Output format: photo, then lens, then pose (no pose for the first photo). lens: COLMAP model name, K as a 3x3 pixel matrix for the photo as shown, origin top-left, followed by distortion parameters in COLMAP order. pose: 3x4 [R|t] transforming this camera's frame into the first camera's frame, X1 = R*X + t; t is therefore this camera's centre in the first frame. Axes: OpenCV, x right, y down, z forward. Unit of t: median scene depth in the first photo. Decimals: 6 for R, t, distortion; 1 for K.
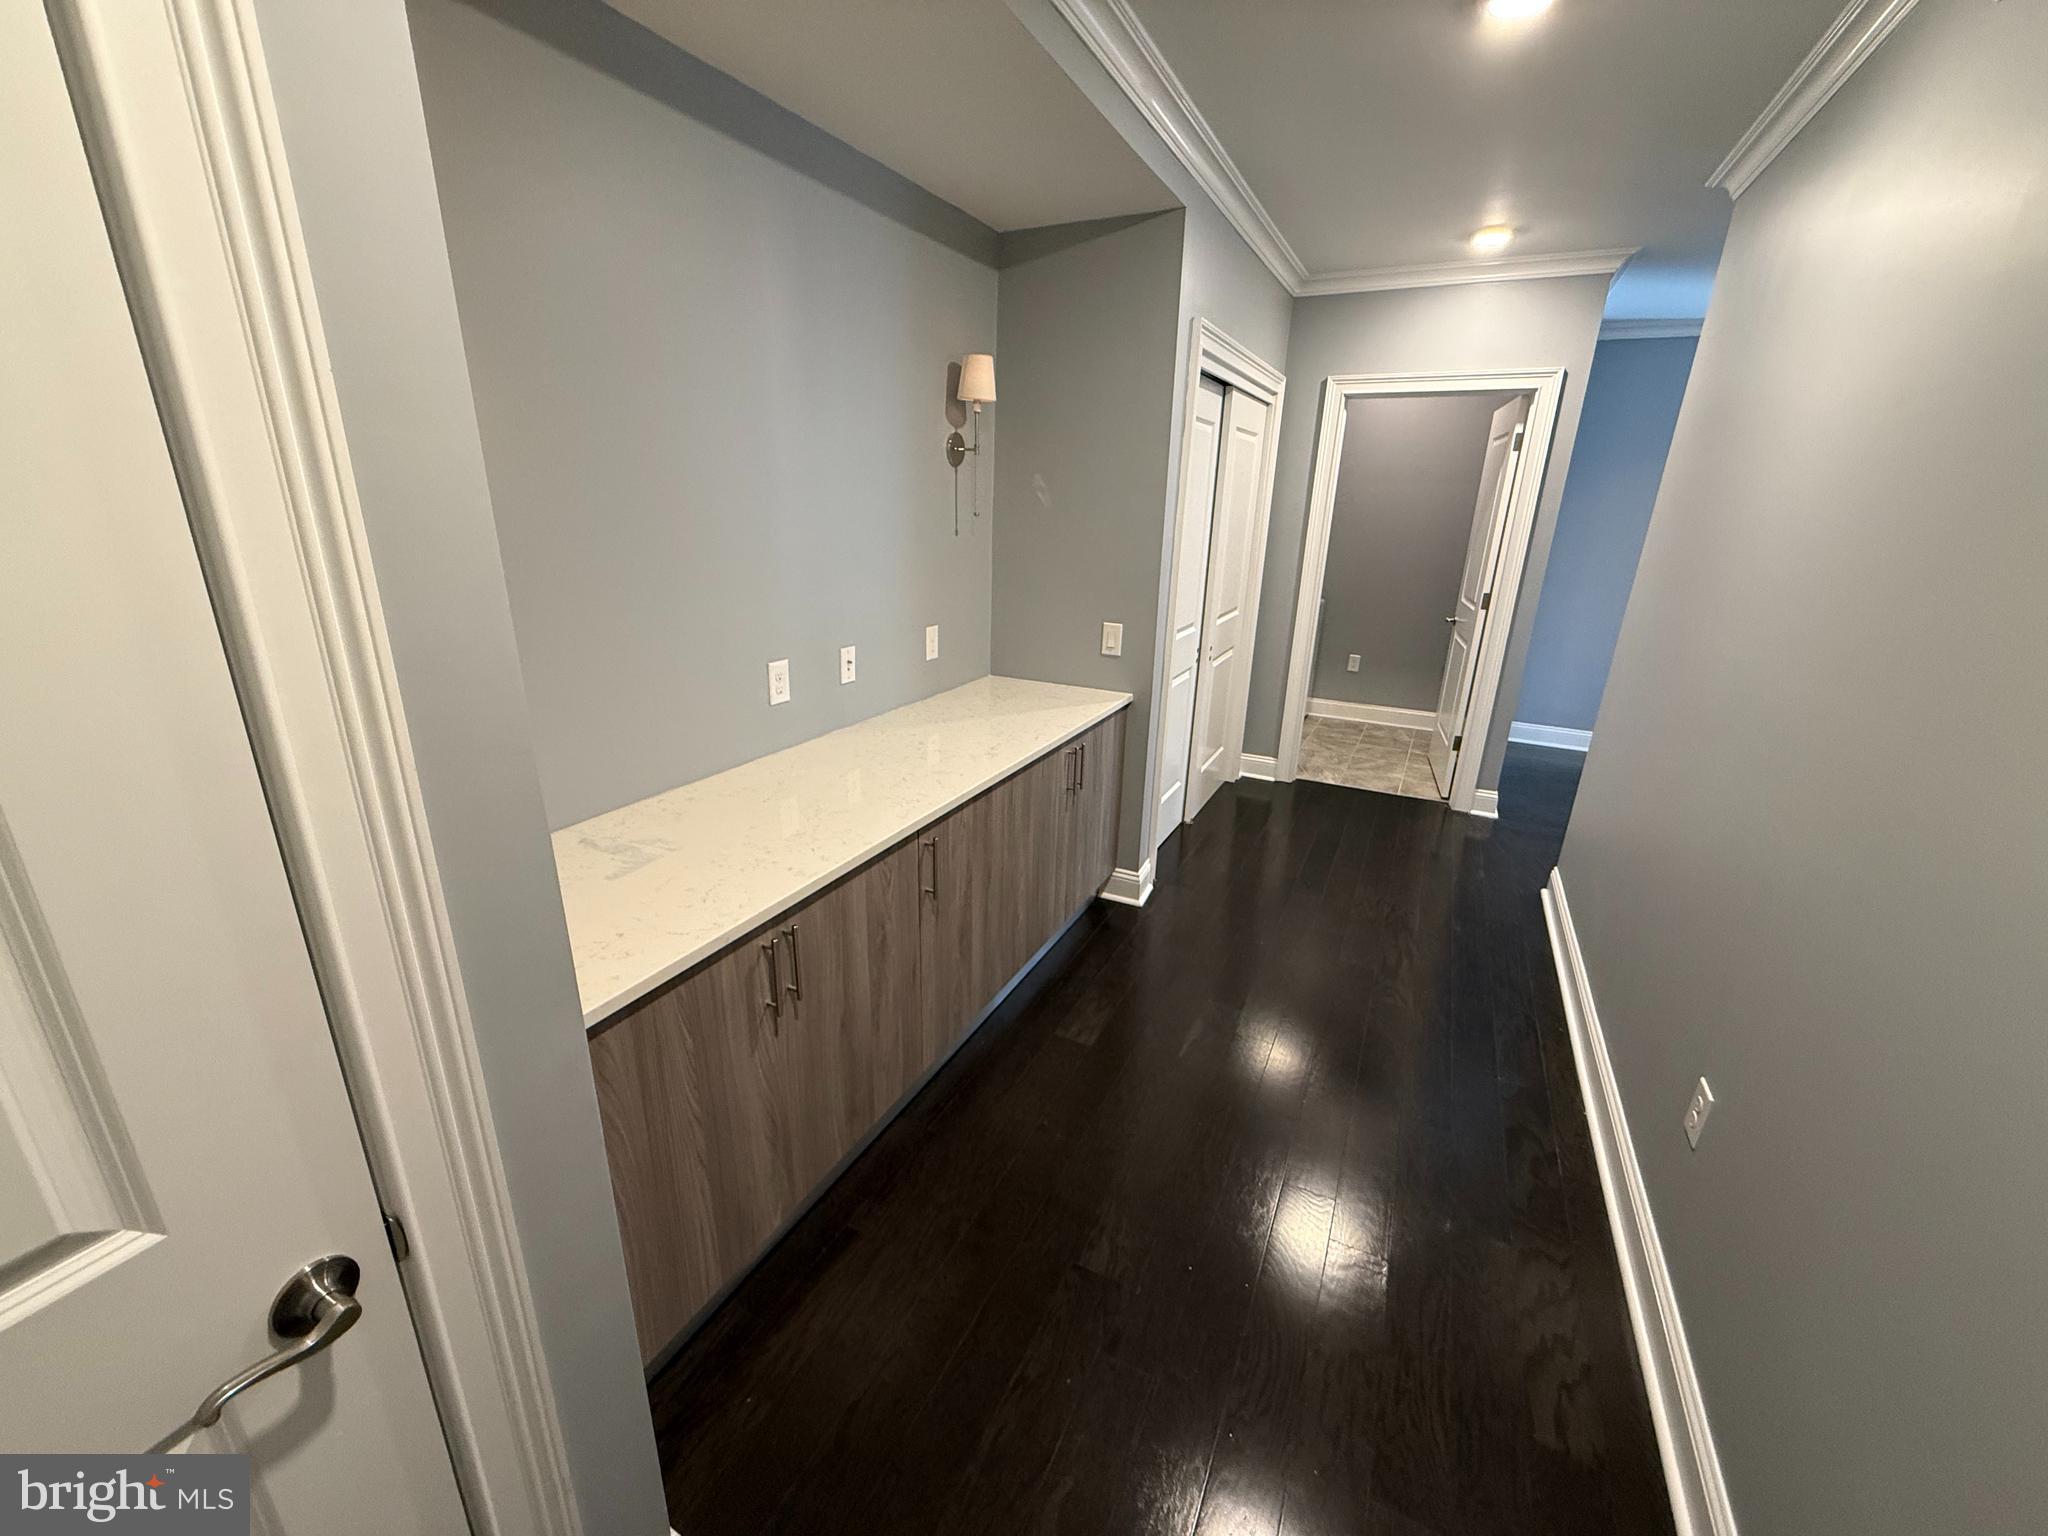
lens RADIAL K [[817.3, 0, 1020.6], [0, 817.3, 770.0], [0, 0, 1]] dist [0.001521, -0.000252]
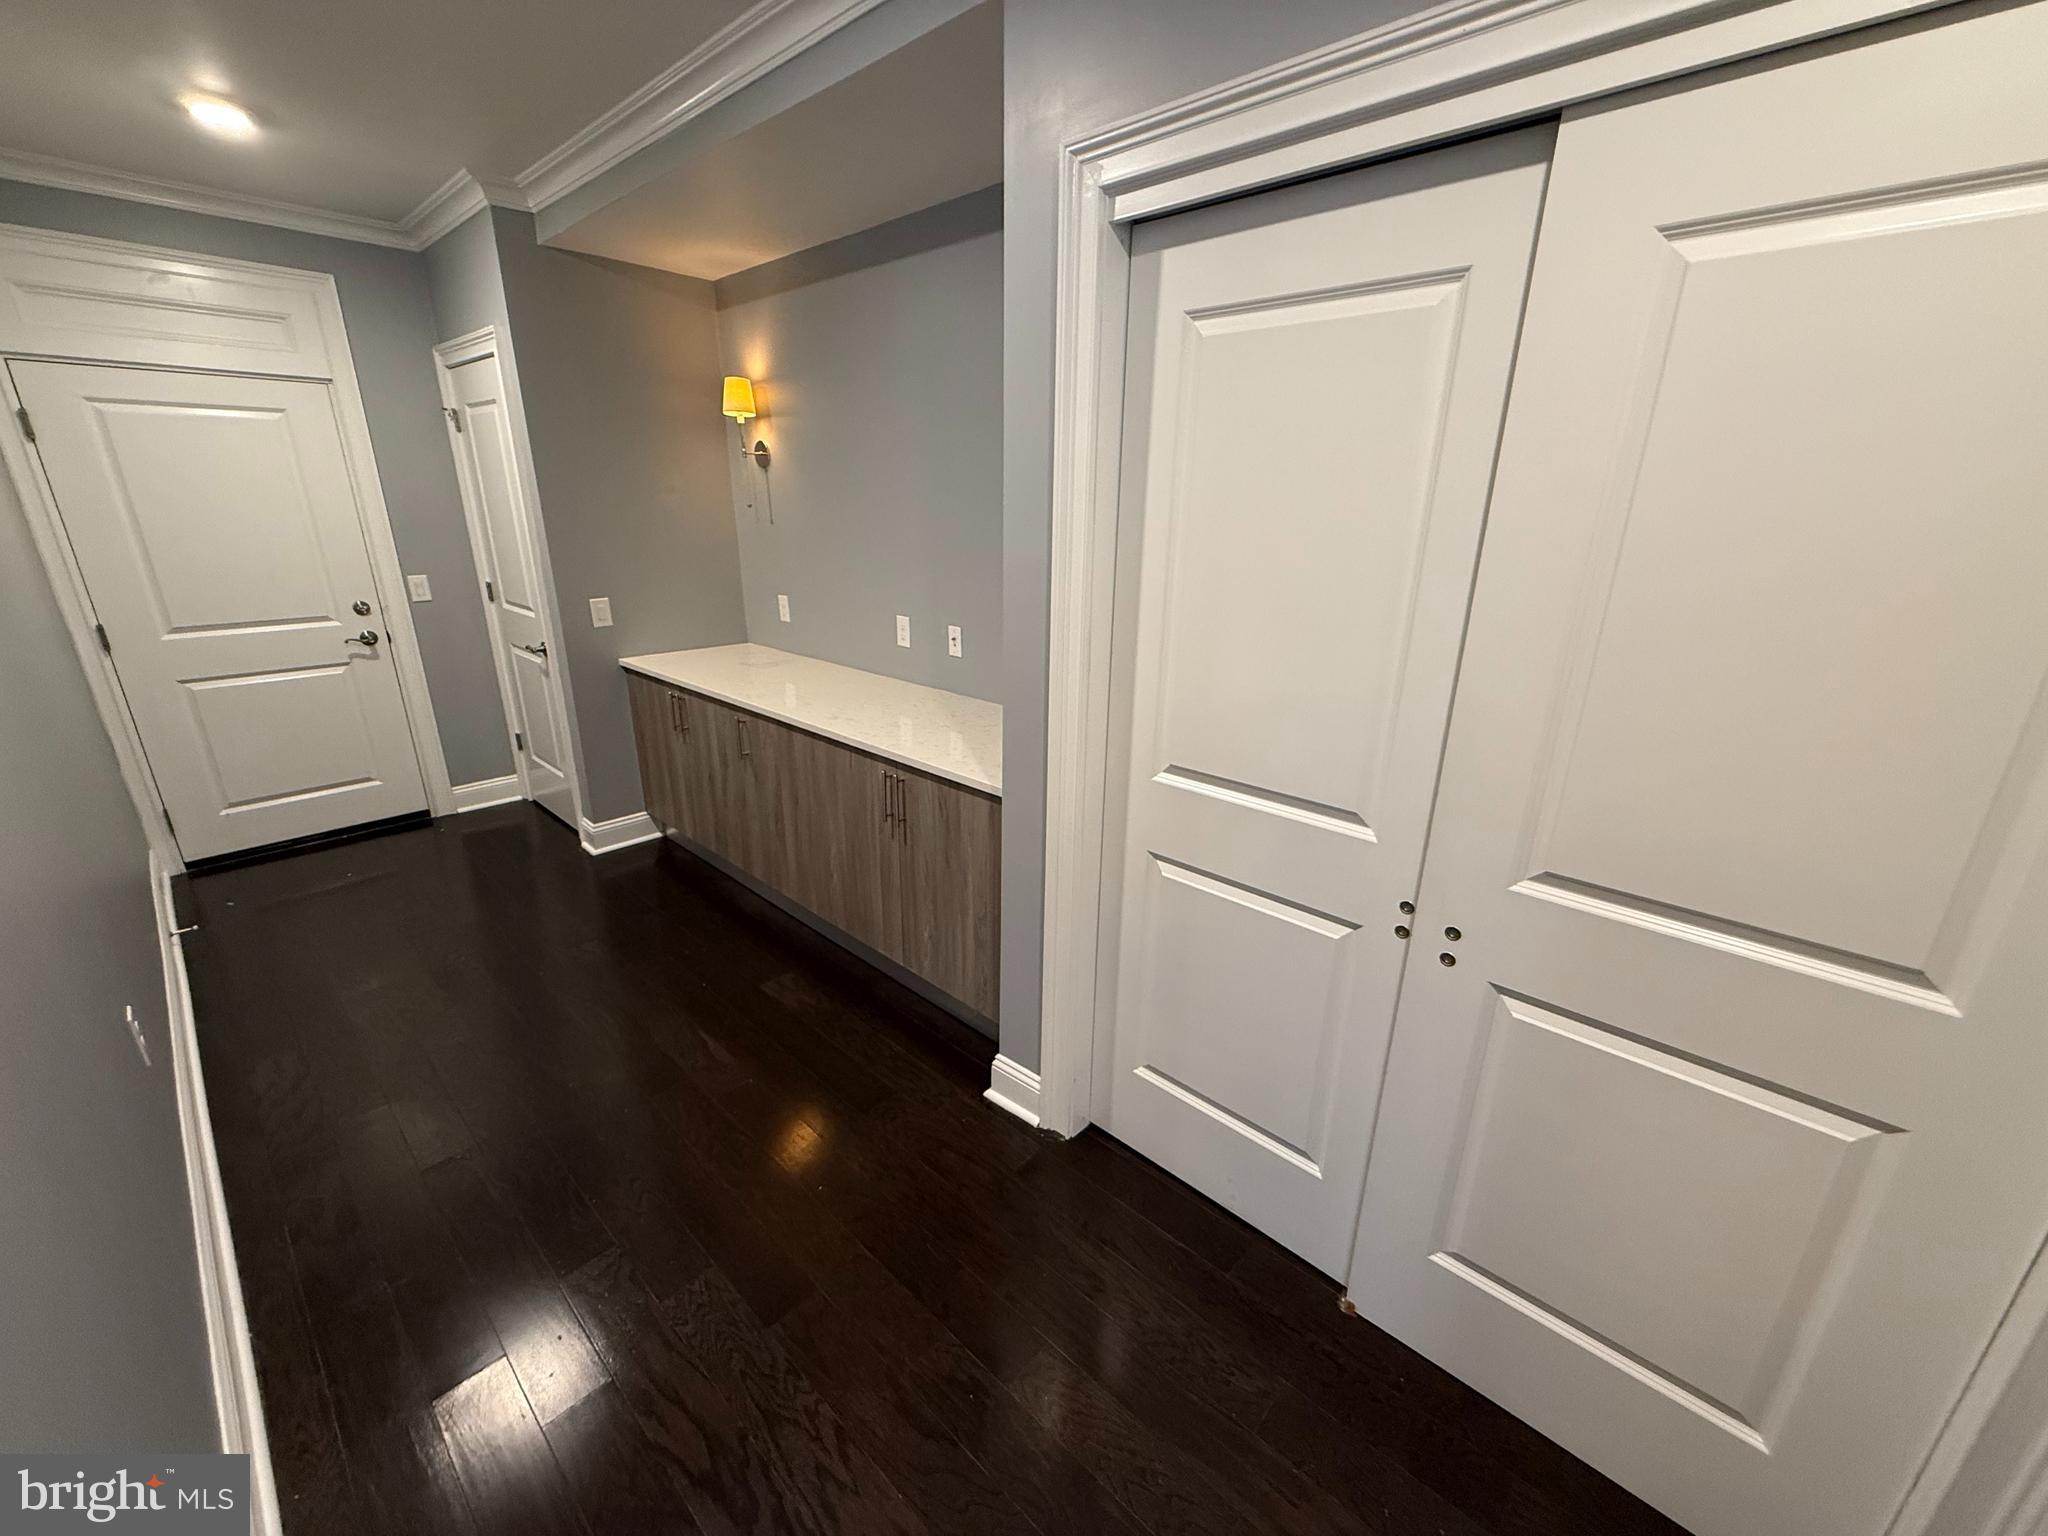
lens RADIAL K [[817.3, 0, 1020.6], [0, 817.3, 770.0], [0, 0, 1]] dist [0.001521, -0.000252]
pose [[-0.280191, 0.283948, -0.916988, 0.991838], [-0.319292, 0.873295, 0.367980, -0.475613], [0.905288, 0.395891, -0.154027, 1.477838]]
